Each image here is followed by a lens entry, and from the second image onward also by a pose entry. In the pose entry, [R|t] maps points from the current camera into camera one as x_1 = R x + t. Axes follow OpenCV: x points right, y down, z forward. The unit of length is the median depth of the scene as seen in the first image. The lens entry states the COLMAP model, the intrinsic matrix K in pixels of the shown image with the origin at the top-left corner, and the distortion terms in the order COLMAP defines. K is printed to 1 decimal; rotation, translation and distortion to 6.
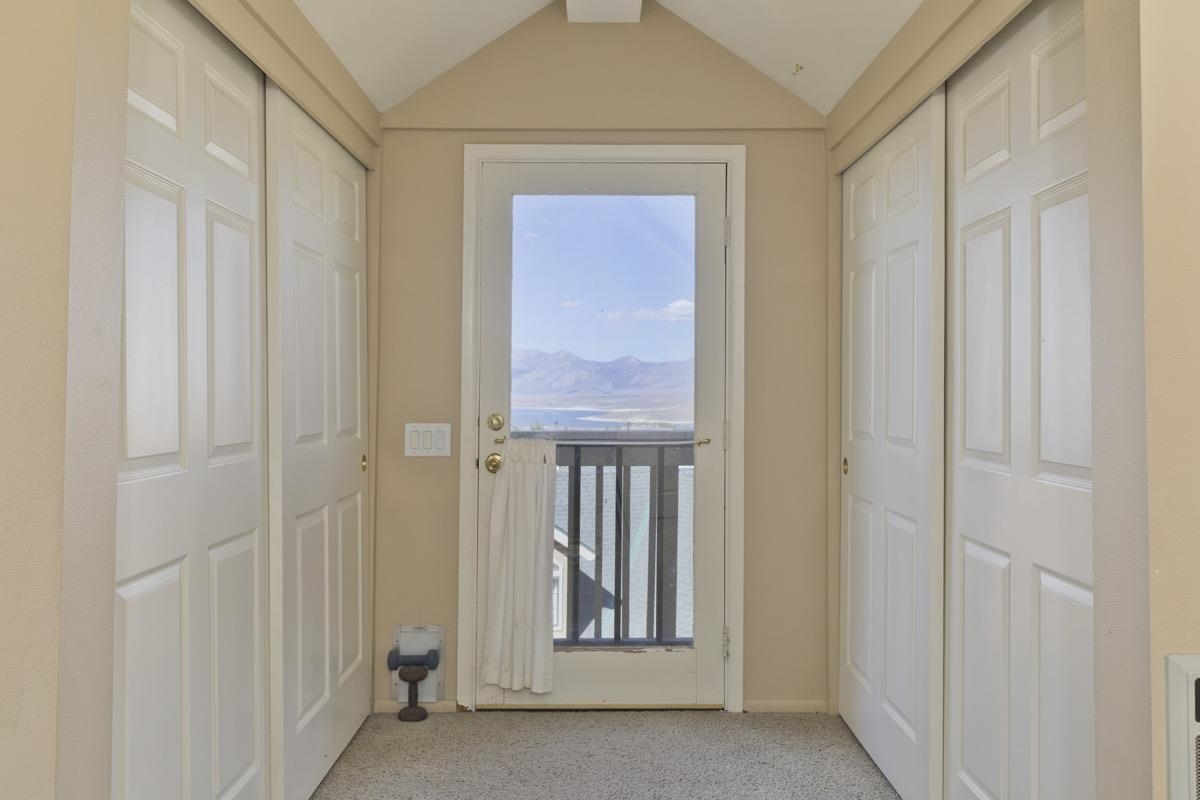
lens RADIAL K [[927.1, 0, 599.7], [0, 927.1, 365.8], [0, 0, 1]] dist [0.002225, 0.004081]
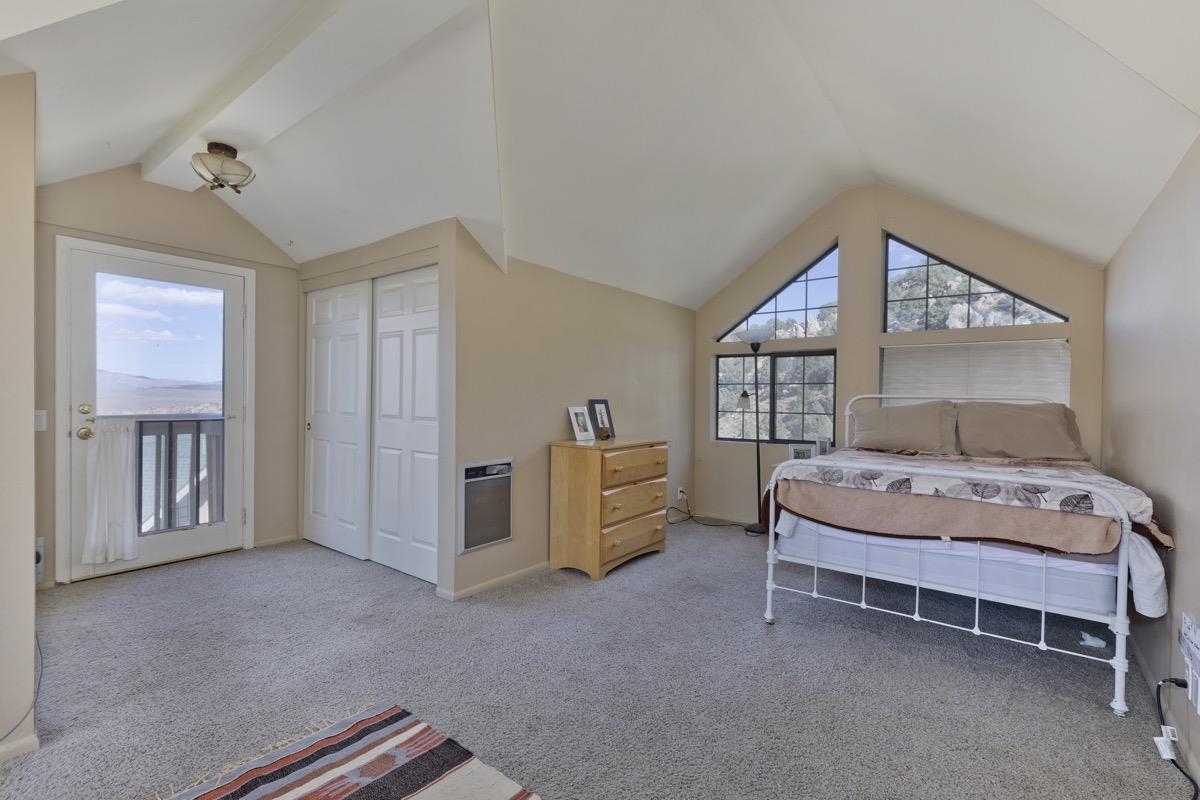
lens RADIAL K [[533.2, 0, 612.8], [0, 533.2, 405.3], [0, 0, 1]] dist [0.000500, 0.000172]
pose [[0.592583, -0.010472, 0.805441, -0.328081], [-0.030420, 0.998911, 0.035368, -0.009194], [-0.804935, -0.045461, 0.591619, -0.334014]]
